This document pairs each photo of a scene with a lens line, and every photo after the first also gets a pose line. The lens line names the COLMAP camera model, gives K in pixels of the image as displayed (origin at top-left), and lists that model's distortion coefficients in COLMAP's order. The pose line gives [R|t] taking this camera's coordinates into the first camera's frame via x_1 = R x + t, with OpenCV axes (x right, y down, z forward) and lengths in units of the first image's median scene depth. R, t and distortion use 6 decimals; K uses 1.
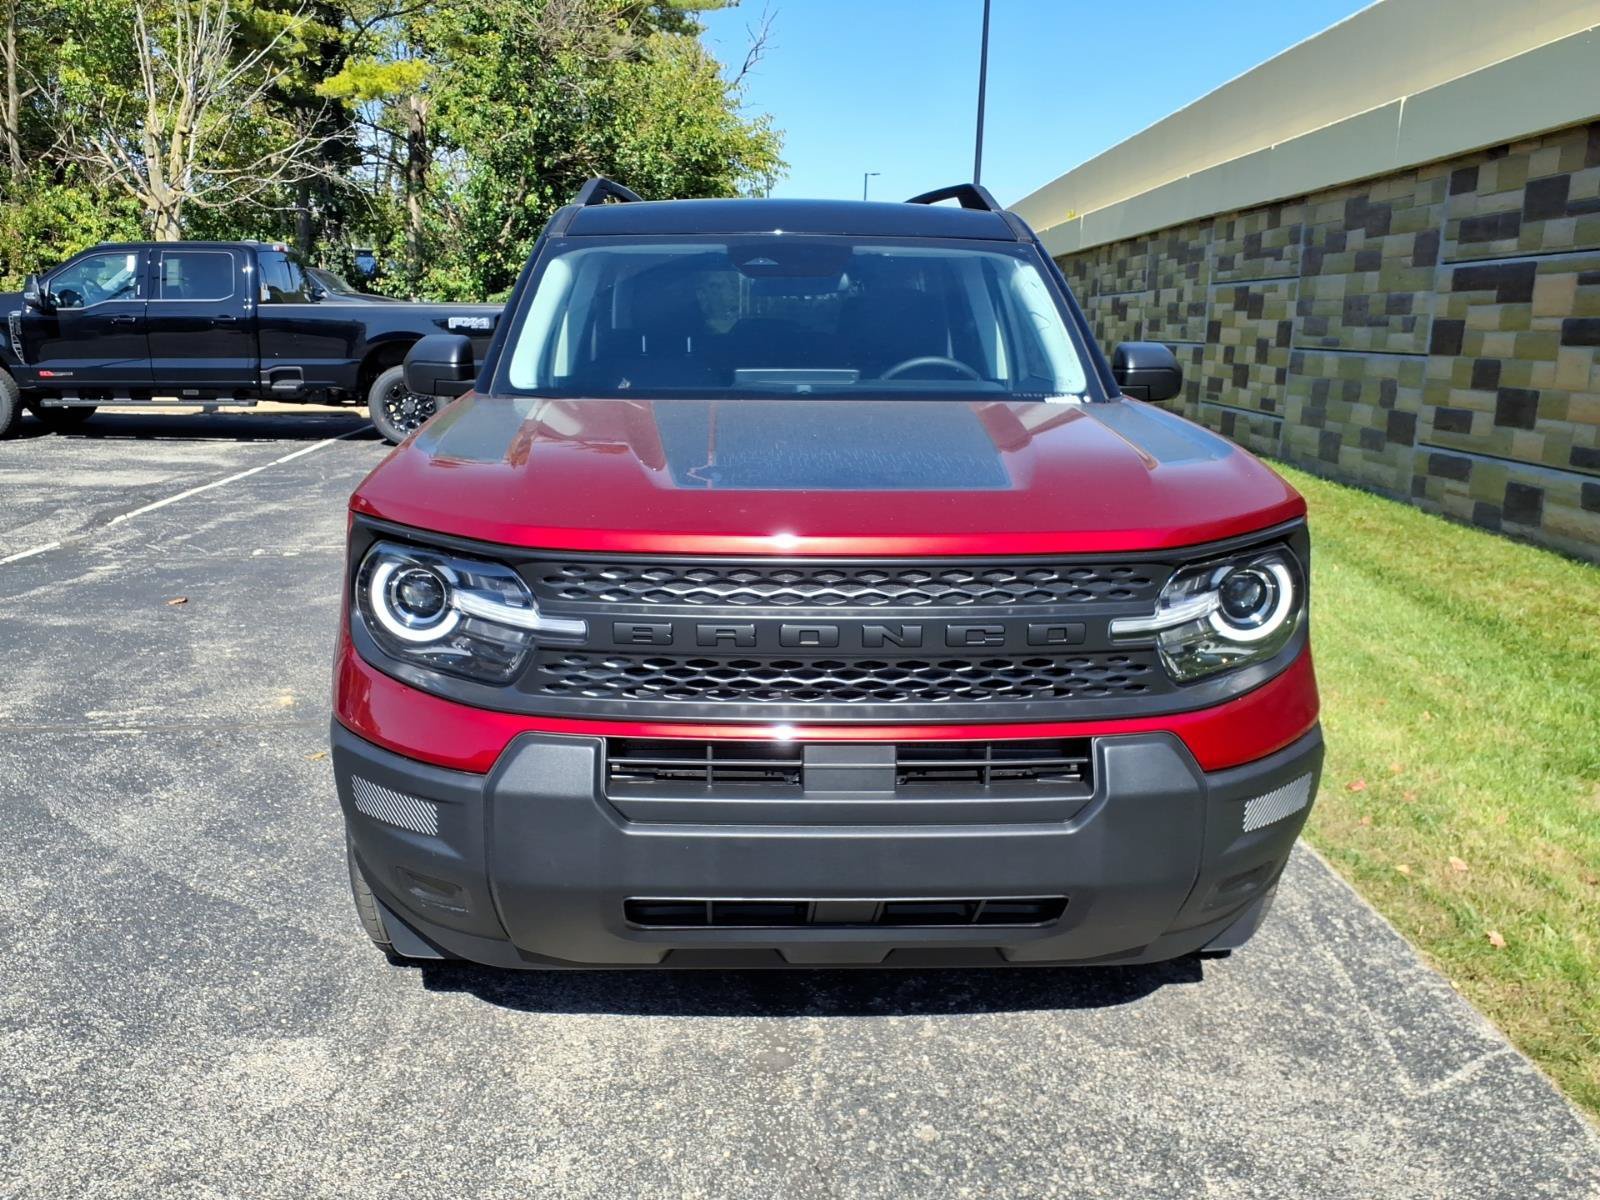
lens RADIAL K [[1259.5, 0, 772.9], [0, 1259.5, 688.2], [0, 0, 1]] dist [0.009492, -0.021165]
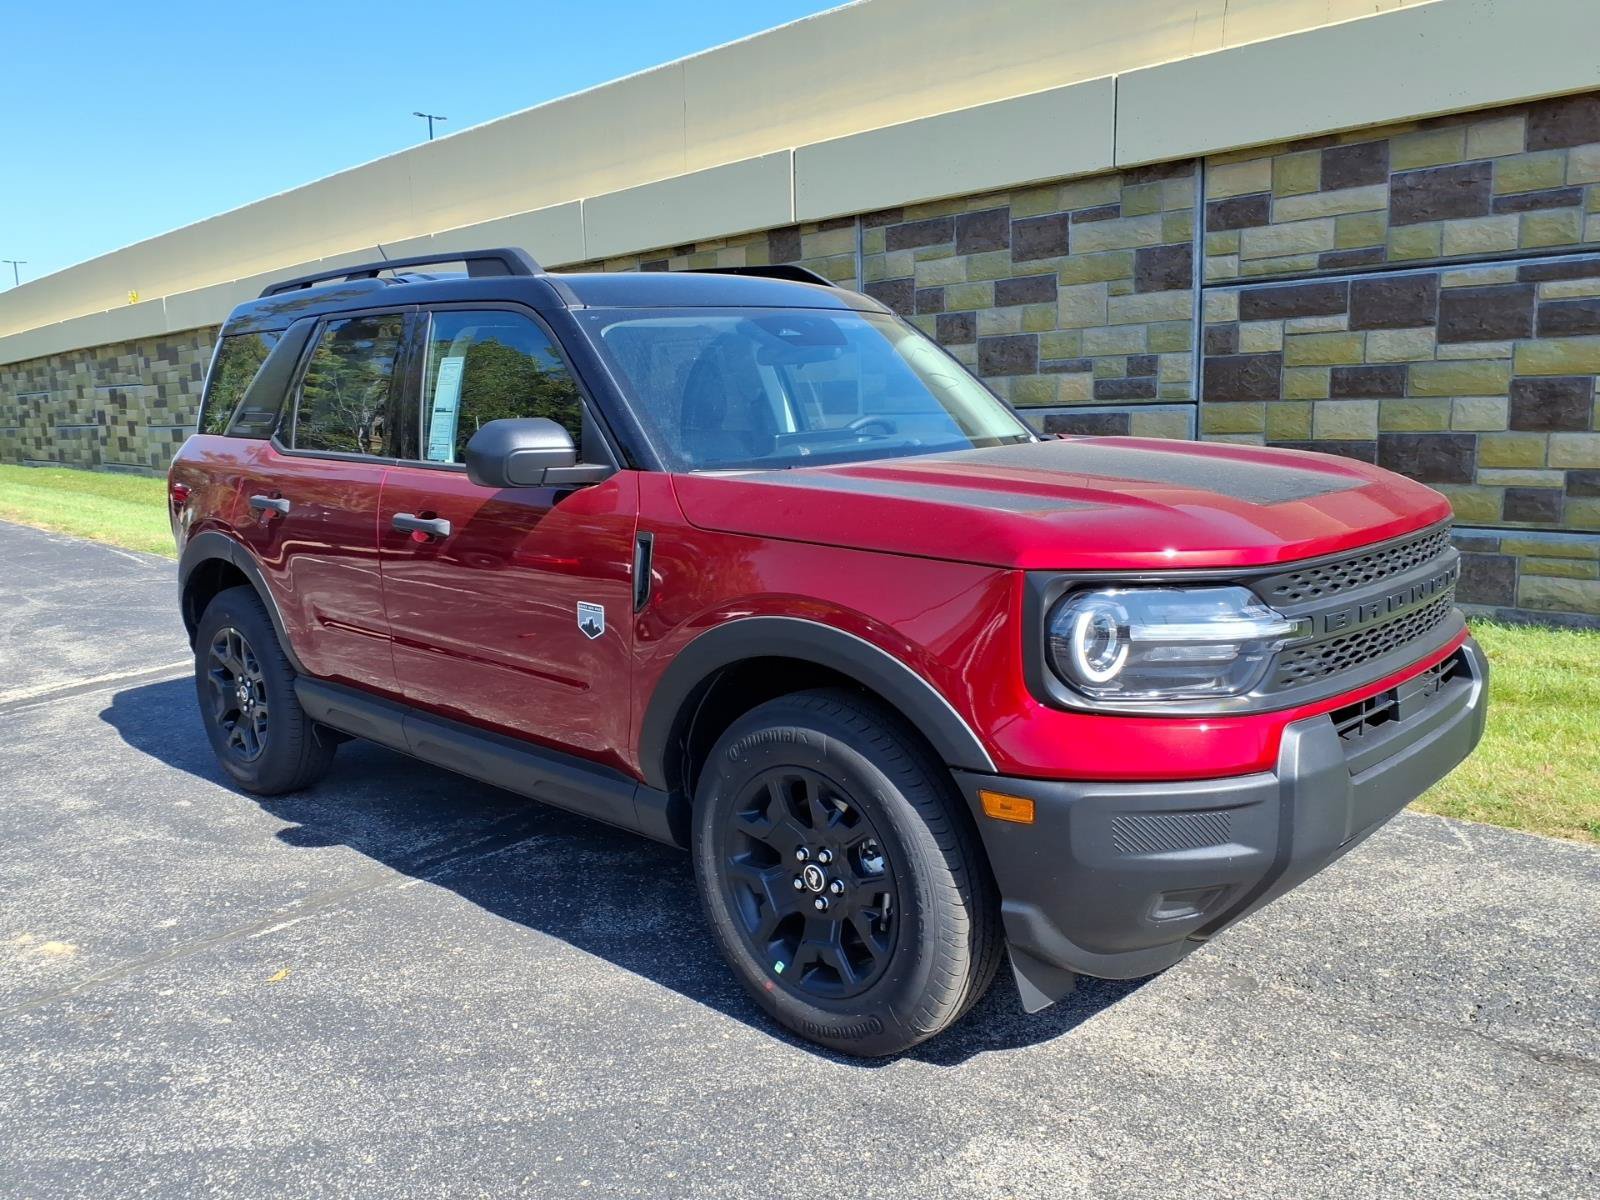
lens RADIAL K [[1259.9, 0, 777.5], [0, 1259.9, 682.0], [0, 0, 1]] dist [0.002441, -0.005931]
pose [[0.722586, -0.192445, 0.663954, -0.593210], [0.234938, 0.971664, 0.025949, -0.065435], [-0.650134, 0.137237, 0.747323, 0.197553]]
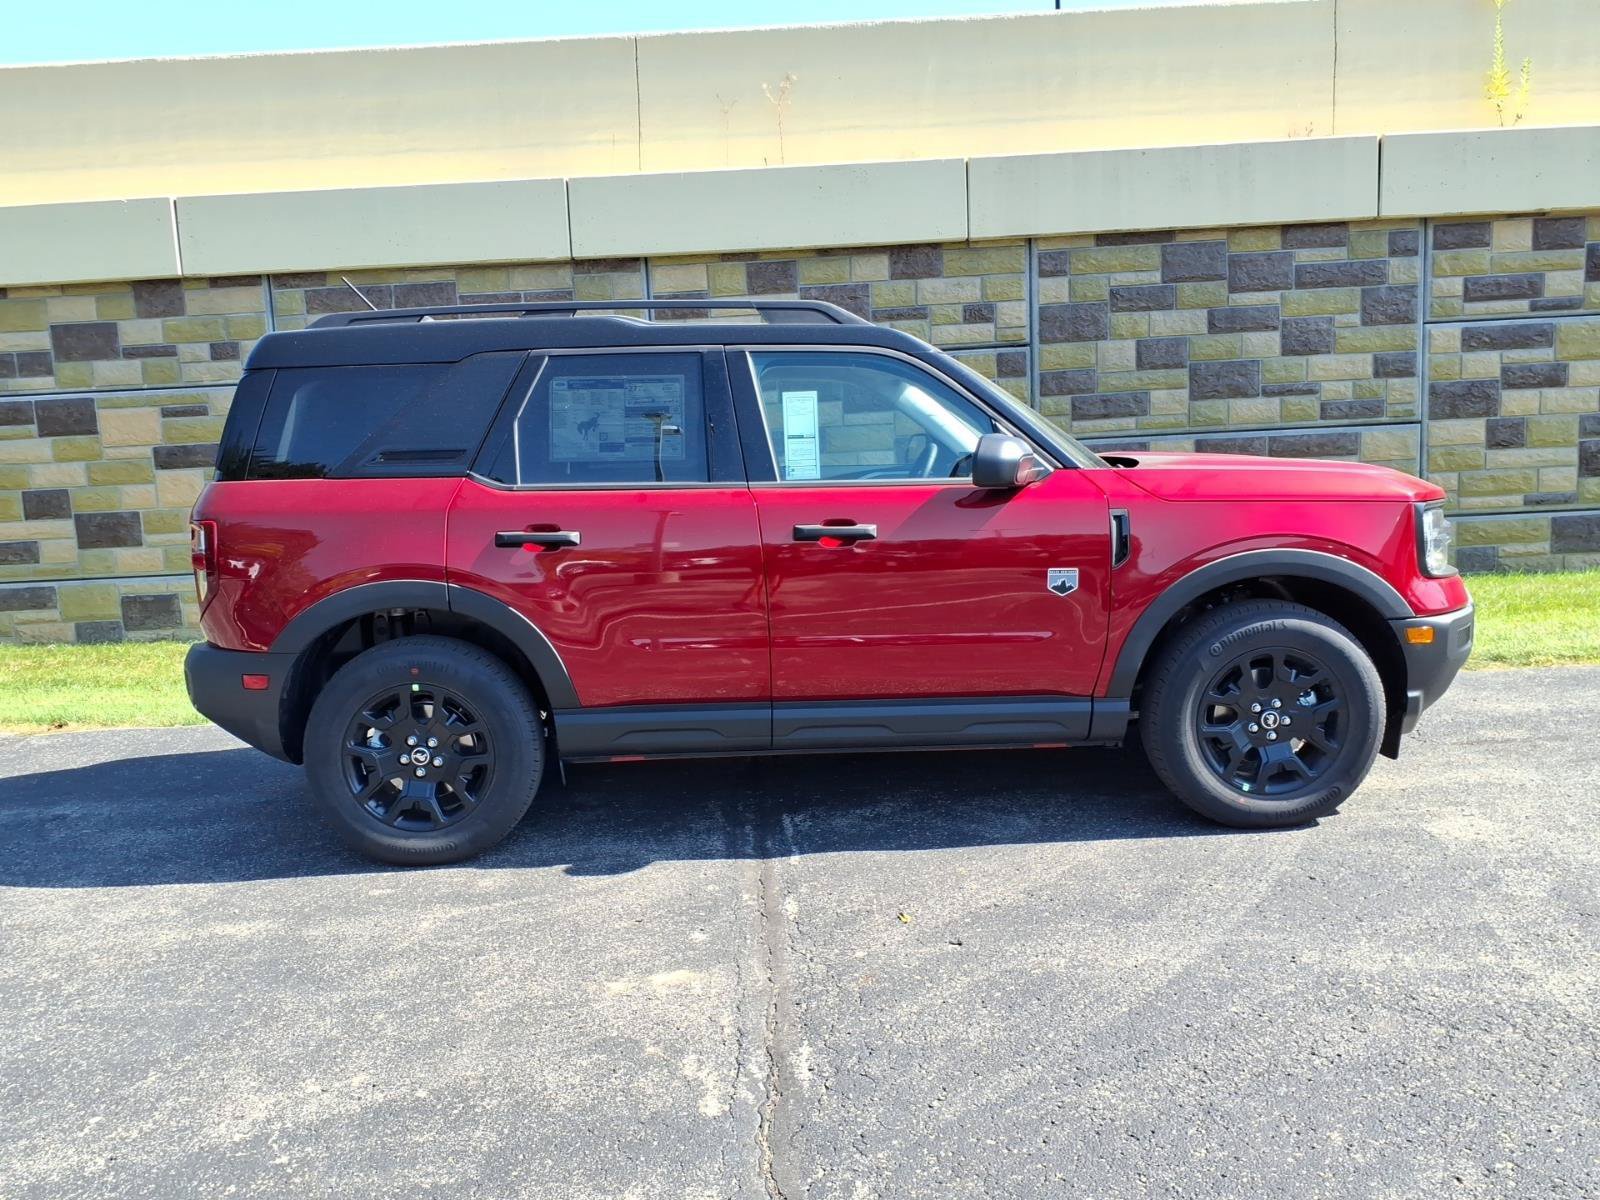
lens RADIAL K [[1248.9, 0, 765.6], [0, 1248.9, 700.5], [0, 0, 1]] dist [0.086090, -0.133329]
pose [[0.027838, -0.220477, 0.974995, -1.134568], [0.320814, 0.925746, 0.200181, -0.279909], [-0.946733, 0.307219, 0.096503, 0.922130]]
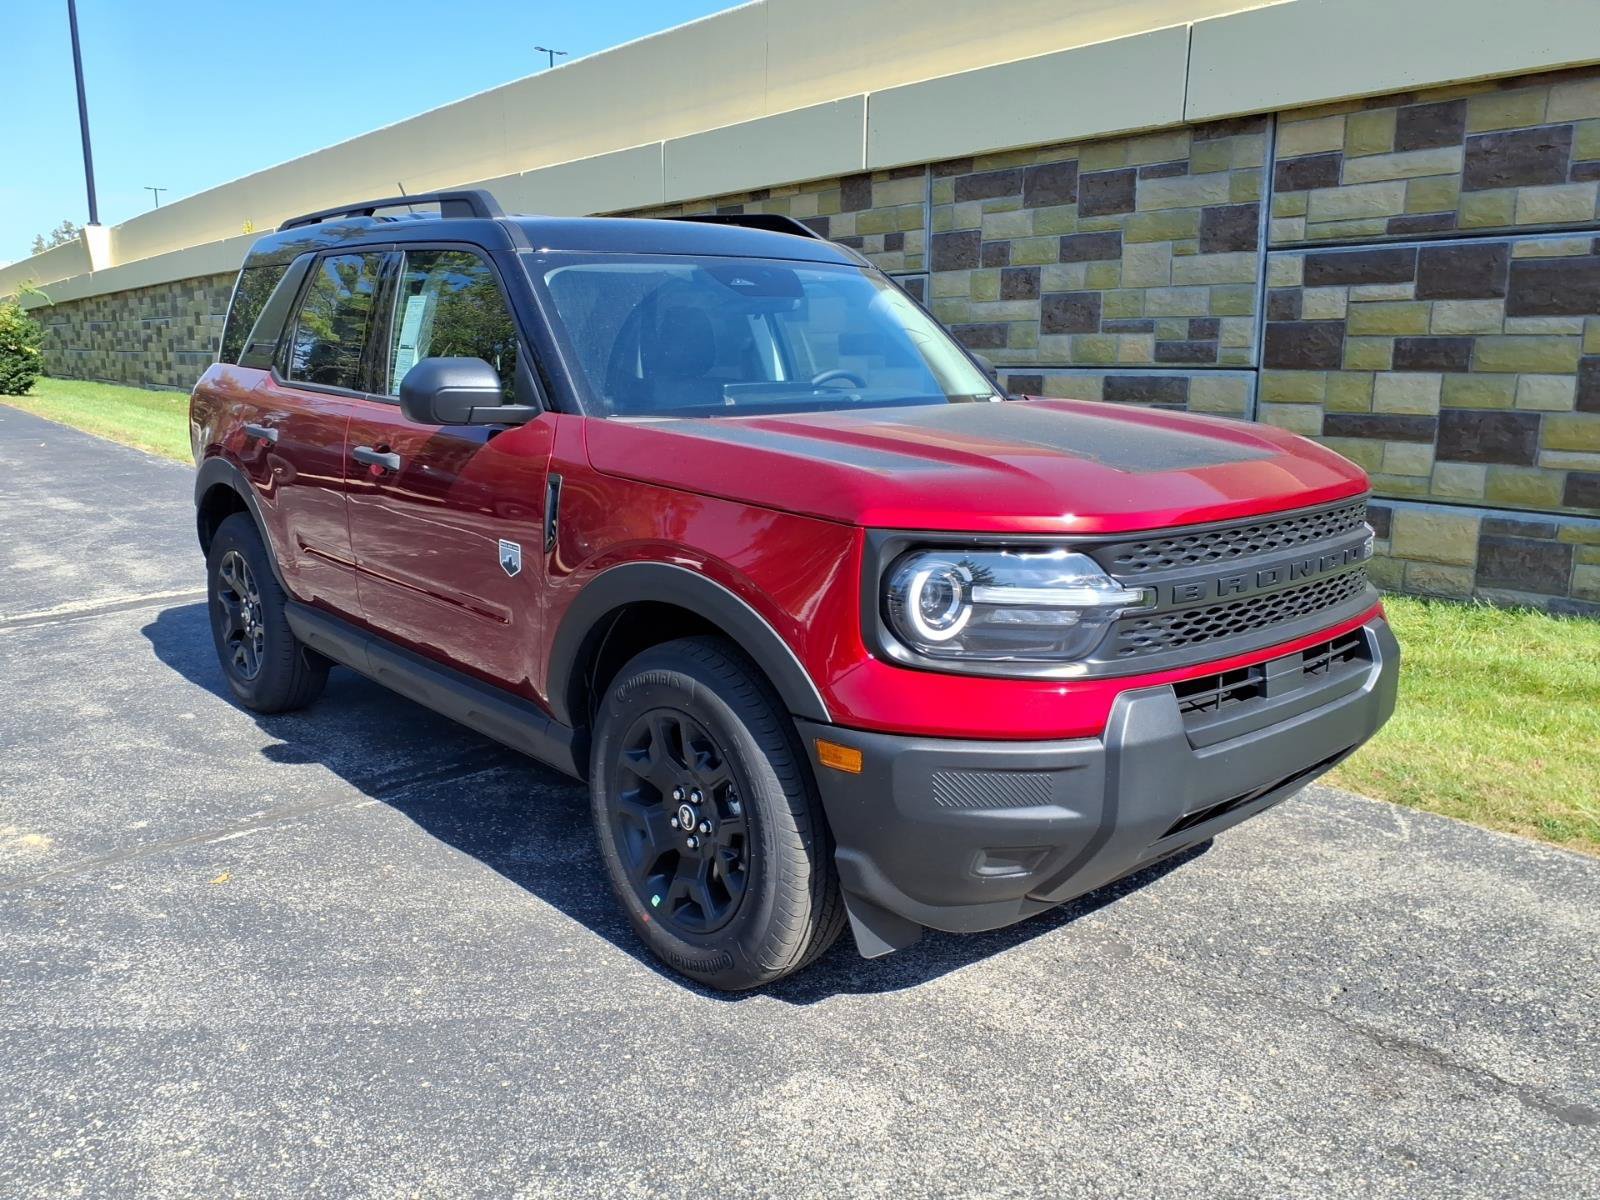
lens RADIAL K [[1259.5, 0, 772.9], [0, 1259.5, 688.2], [0, 0, 1]] dist [0.009492, -0.021165]
pose [[0.783948, -0.177635, 0.594870, -0.524898], [0.183785, 0.981646, 0.050930, -0.041705], [-0.592999, 0.069402, 0.802207, 0.115236]]
